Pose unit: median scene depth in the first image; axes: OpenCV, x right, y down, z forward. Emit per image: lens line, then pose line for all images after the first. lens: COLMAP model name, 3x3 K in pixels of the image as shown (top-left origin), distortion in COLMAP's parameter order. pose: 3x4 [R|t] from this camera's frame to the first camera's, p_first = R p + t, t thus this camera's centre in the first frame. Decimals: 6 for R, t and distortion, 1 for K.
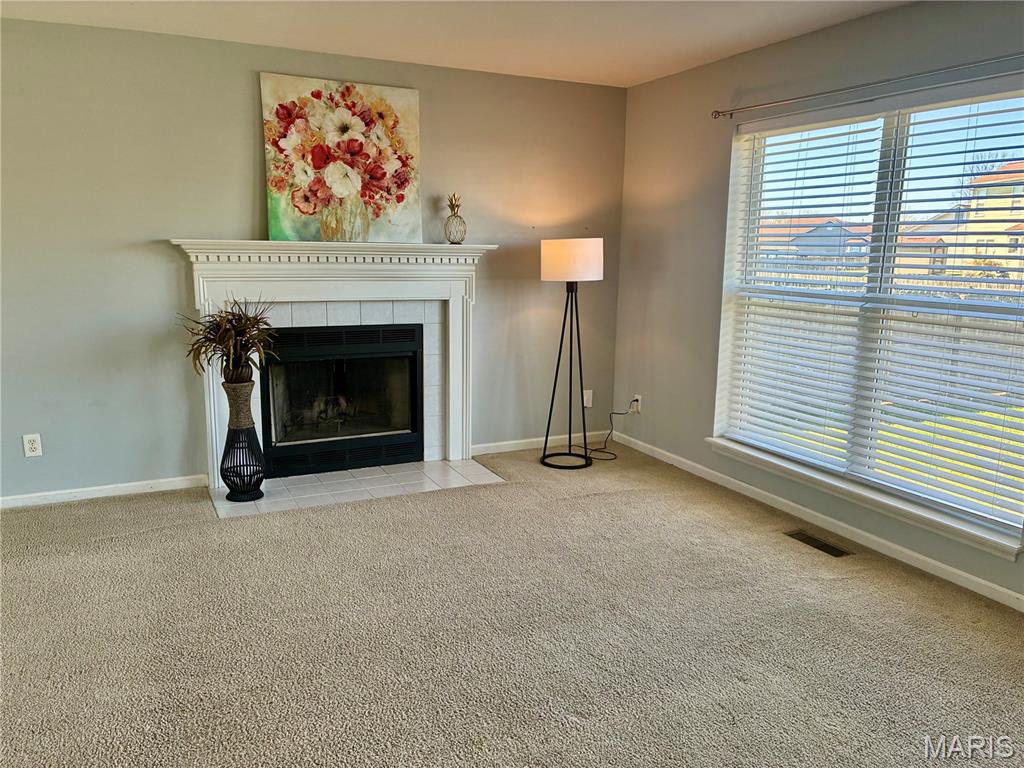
lens RADIAL K [[788.5, 0, 514.0], [0, 788.5, 383.6], [0, 0, 1]] dist [0.068994, -0.041913]
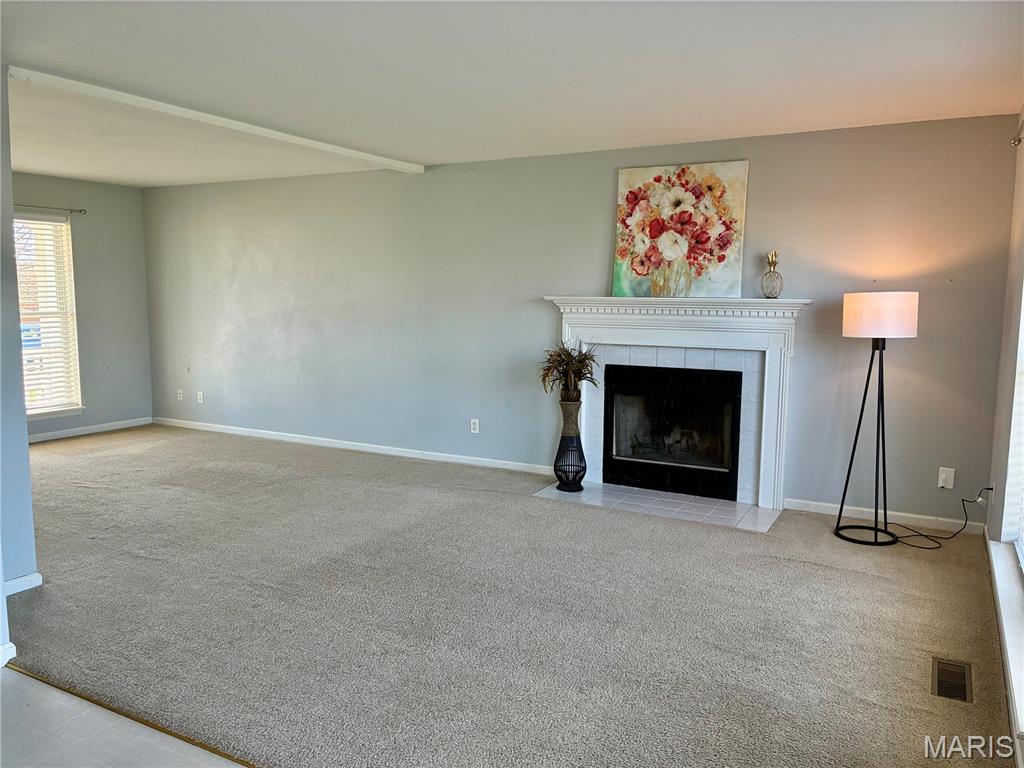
lens RADIAL K [[788.5, 0, 529.8], [0, 788.5, 388.9], [0, 0, 1]] dist [0.068994, -0.041913]
pose [[0.580940, 0.093029, -0.808613, 0.634599], [-0.144359, 0.989474, 0.010124, -0.024442], [0.801043, 0.110849, 0.588254, 0.149556]]
